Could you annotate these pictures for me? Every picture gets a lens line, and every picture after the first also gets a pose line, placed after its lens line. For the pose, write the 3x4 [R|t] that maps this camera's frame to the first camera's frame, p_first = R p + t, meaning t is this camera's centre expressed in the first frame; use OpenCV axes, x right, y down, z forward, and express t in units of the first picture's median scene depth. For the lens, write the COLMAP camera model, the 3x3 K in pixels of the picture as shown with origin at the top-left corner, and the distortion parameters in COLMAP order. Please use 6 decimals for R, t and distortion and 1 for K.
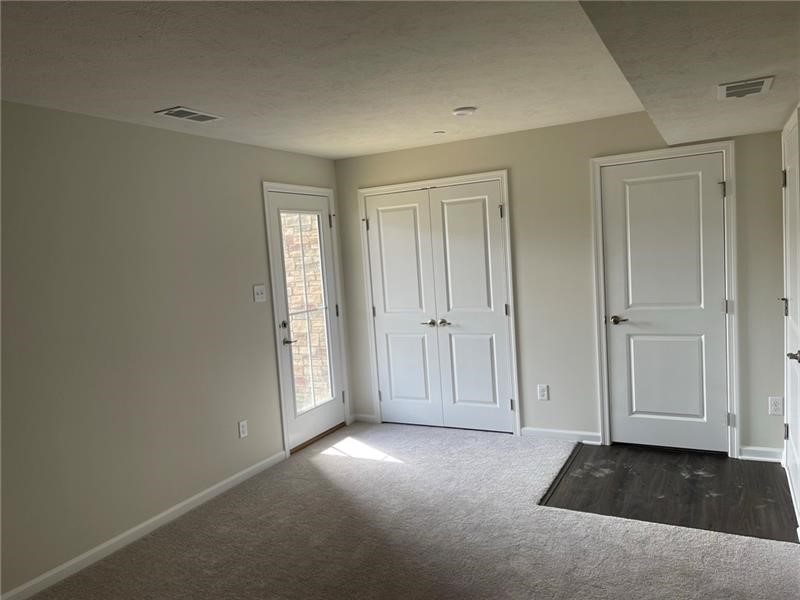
lens RADIAL K [[600.5, 0, 403.5], [0, 600.5, 302.3], [0, 0, 1]] dist [0.033887, -0.063286]
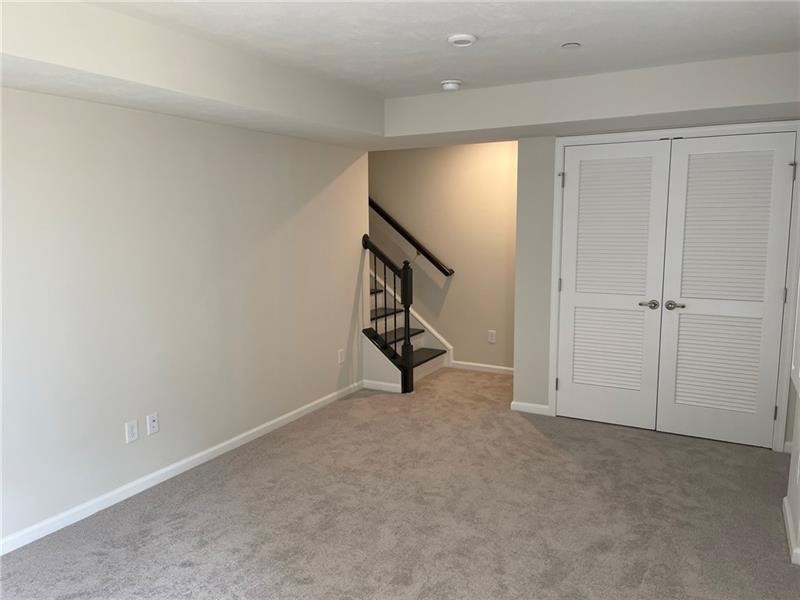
lens RADIAL K [[600.5, 0, 396.5], [0, 600.5, 299.4], [0, 0, 1]] dist [0.033887, -0.063286]
pose [[0.998179, 0.059892, -0.007177, -0.297411], [-0.059447, 0.996913, 0.051287, 0.005888], [0.010227, -0.050767, 0.998658, 0.170203]]
